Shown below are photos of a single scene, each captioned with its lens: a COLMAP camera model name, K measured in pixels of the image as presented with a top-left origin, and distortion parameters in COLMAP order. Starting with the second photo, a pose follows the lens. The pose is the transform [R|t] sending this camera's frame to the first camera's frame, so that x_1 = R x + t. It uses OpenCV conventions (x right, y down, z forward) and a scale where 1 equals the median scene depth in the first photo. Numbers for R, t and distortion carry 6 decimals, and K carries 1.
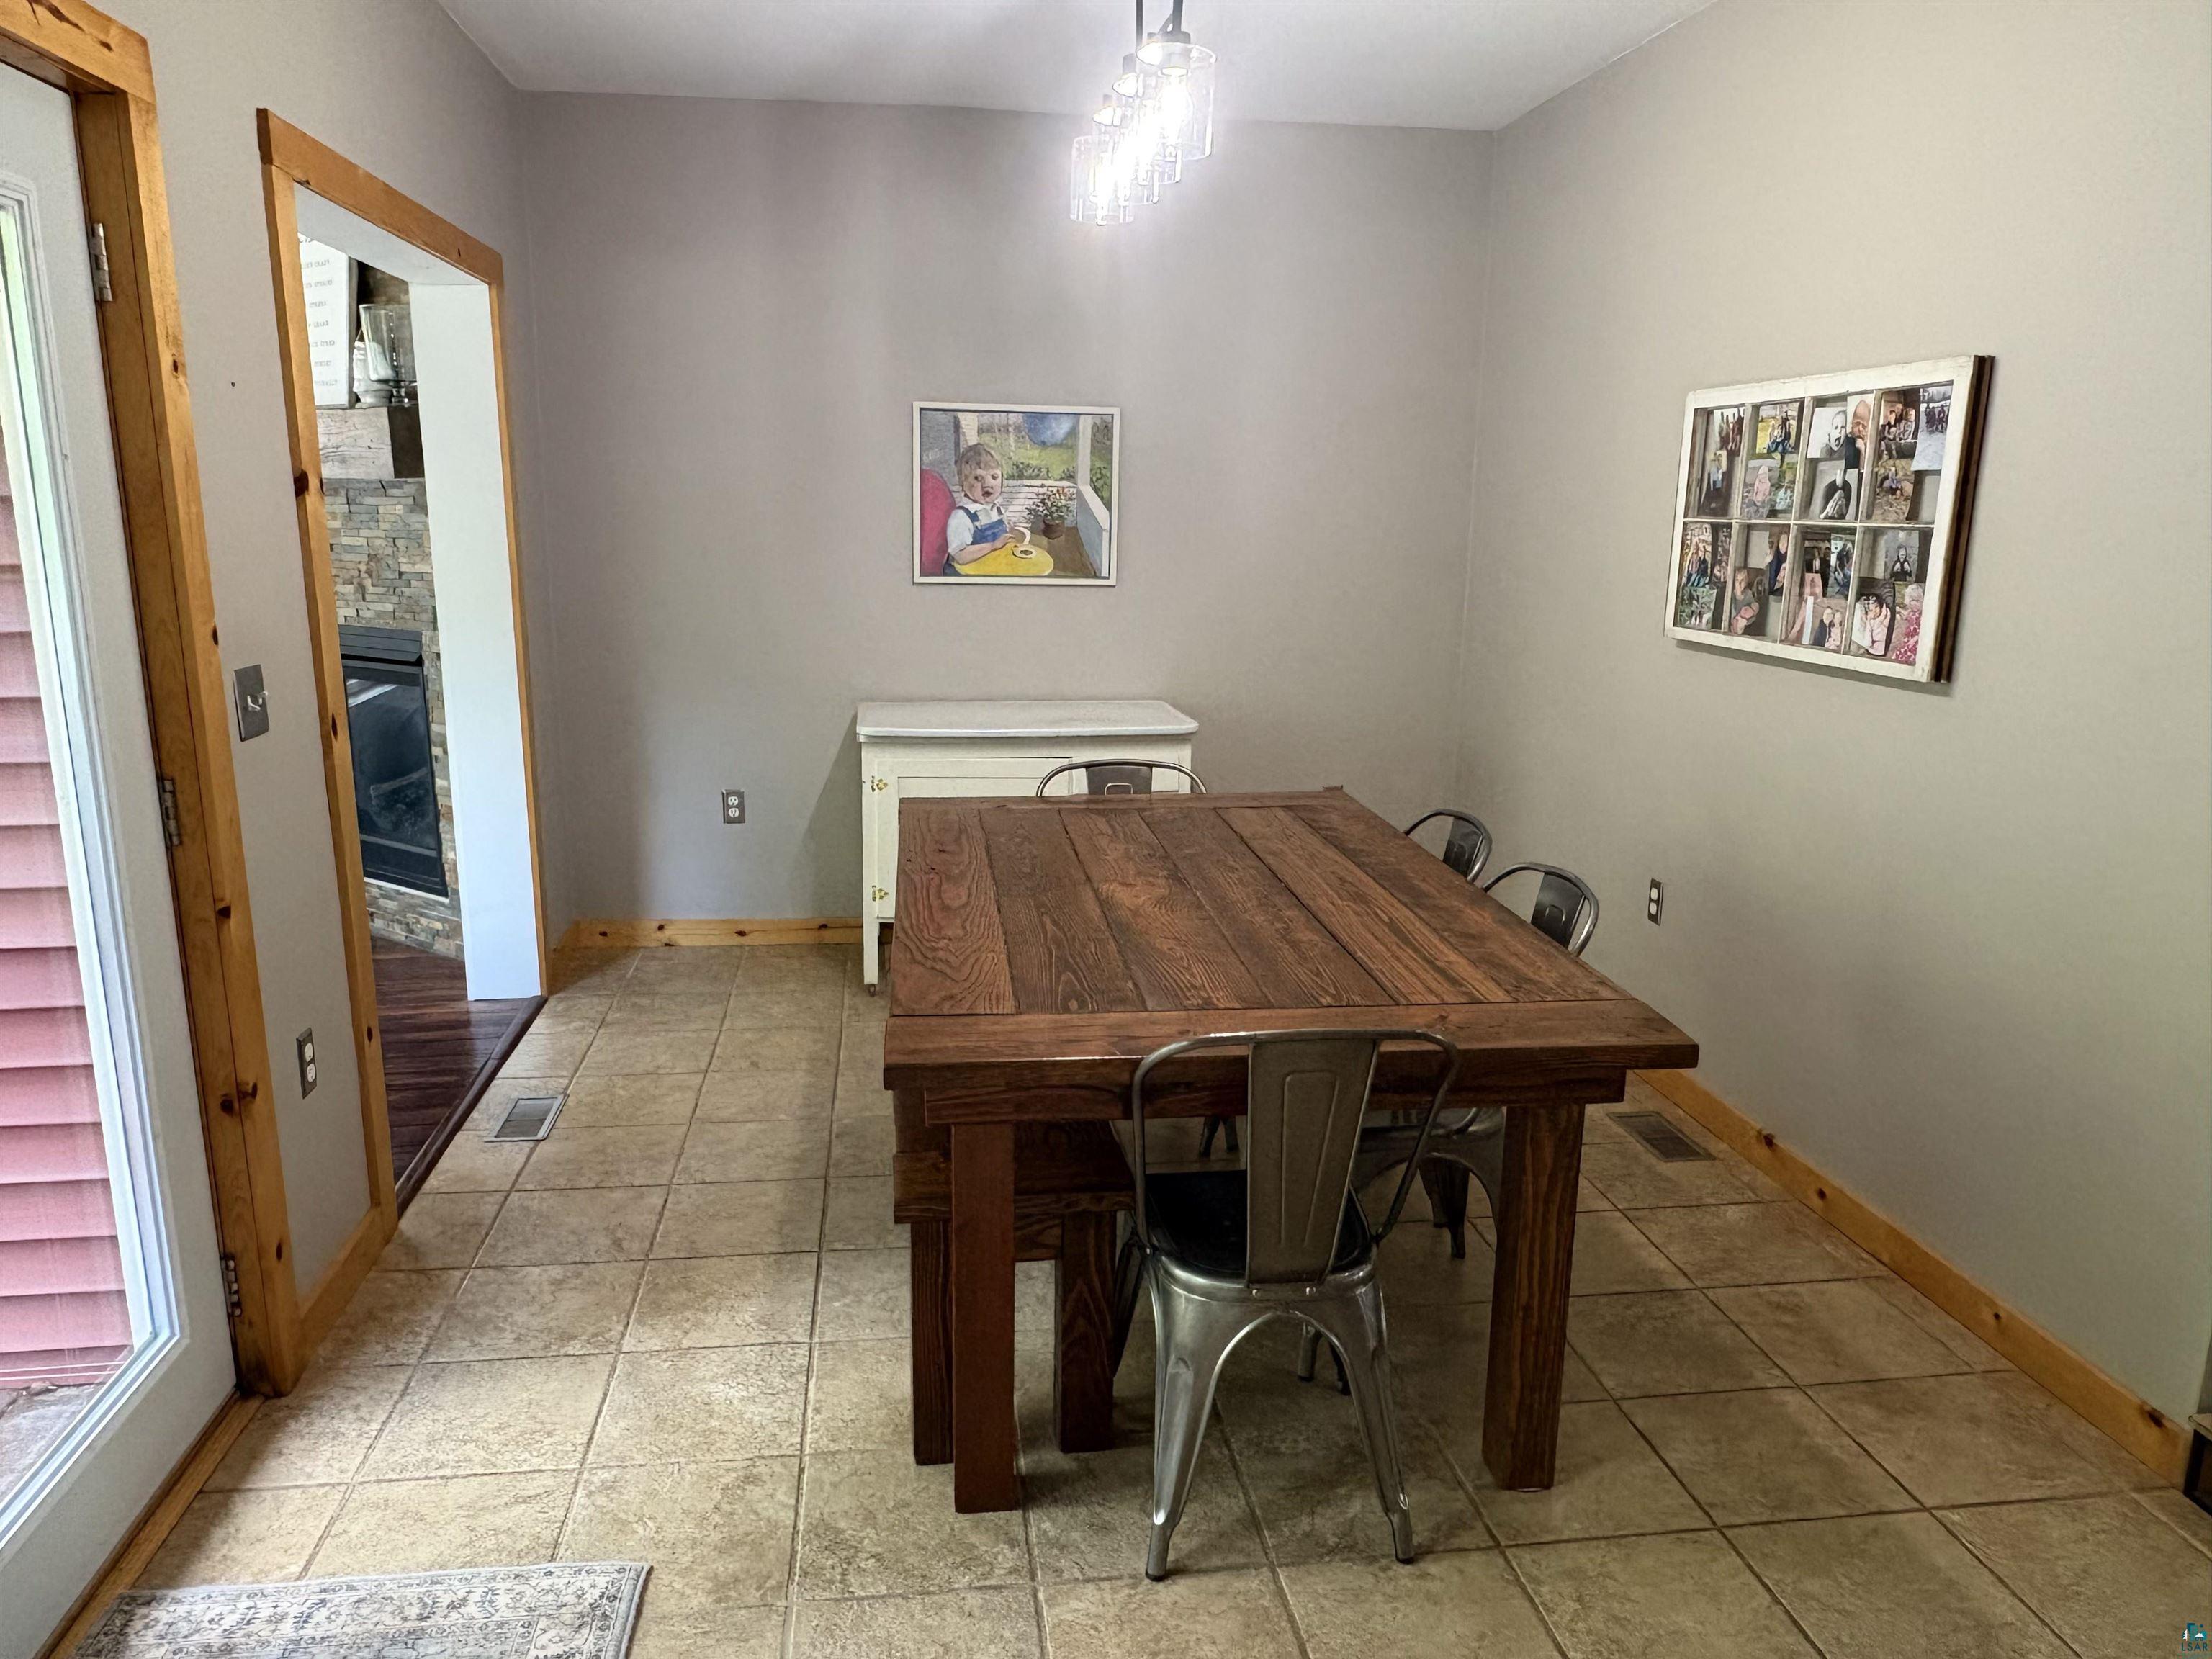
lens RADIAL K [[1518.8, 0, 1101.1], [0, 1518.8, 832.1], [0, 0, 1]] dist [-0.008958, 0.012304]
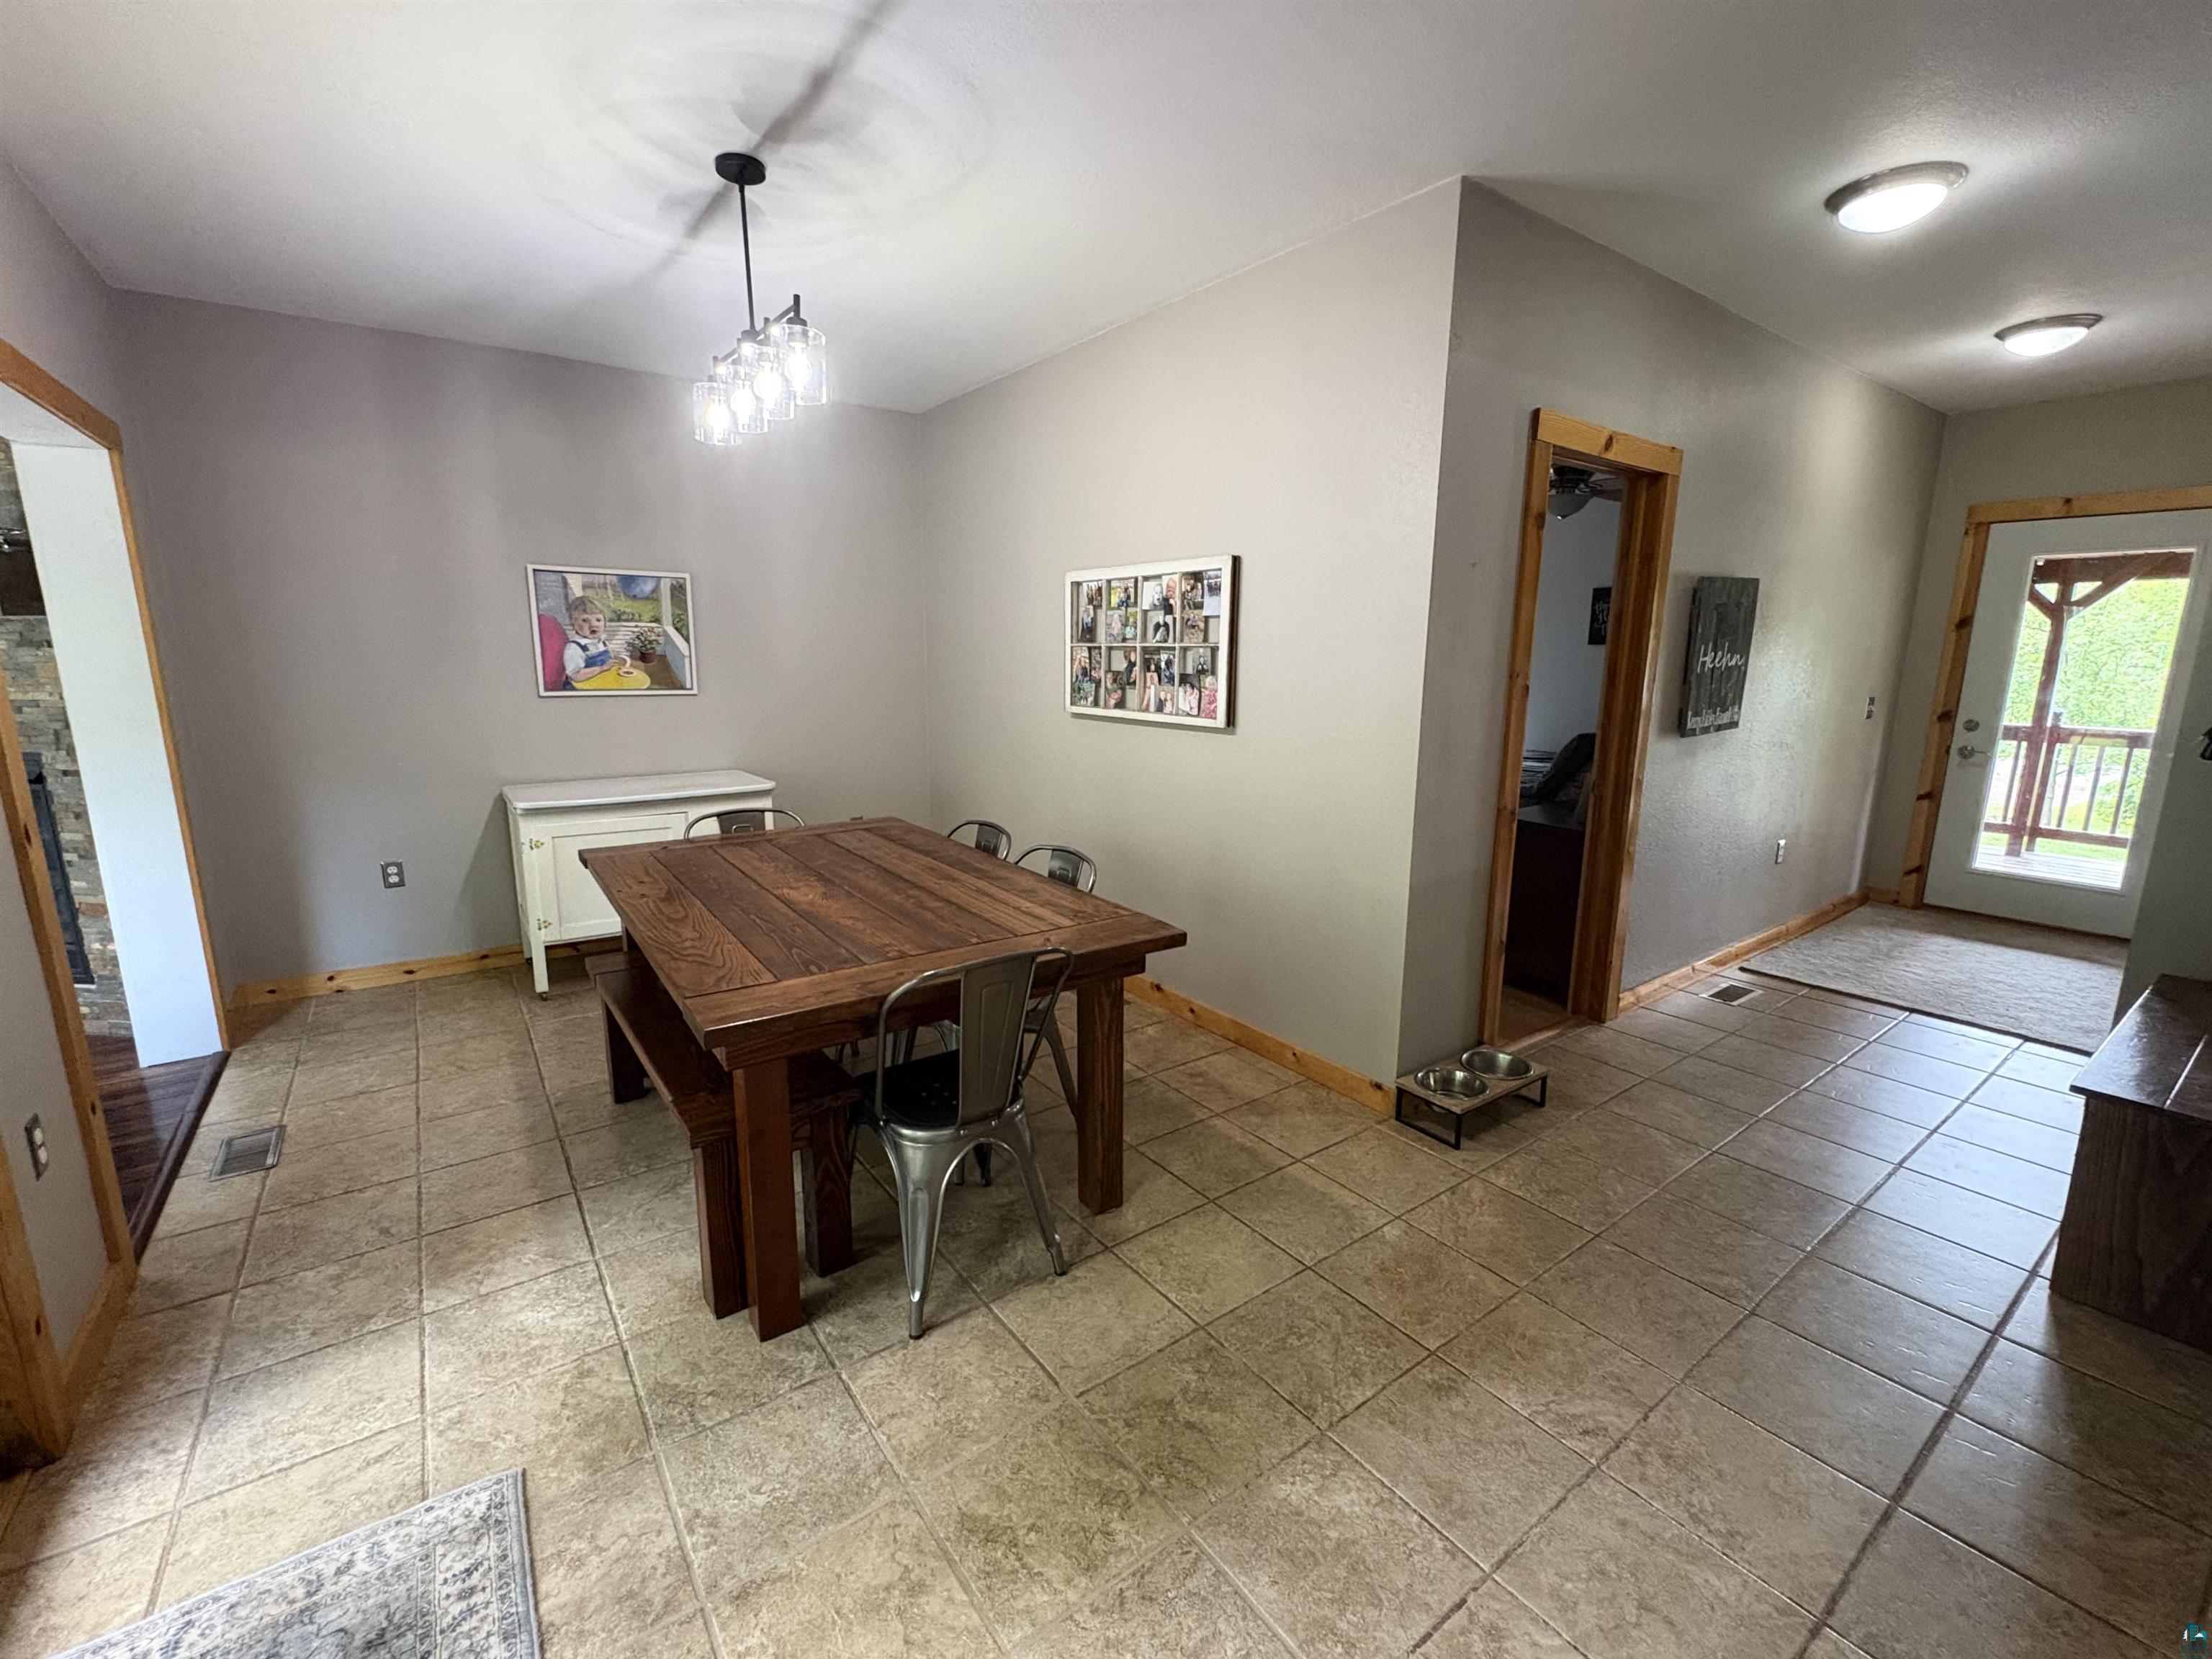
lens RADIAL K [[927.4, 0, 1085.4], [0, 927.4, 827.2], [0, 0, 1]] dist [-0.000354, 0.000503]
pose [[0.882666, -0.094246, 0.460454, -0.150160], [0.103802, 0.994587, 0.004589, 0.000718], [-0.458394, 0.043745, 0.887672, 0.064962]]
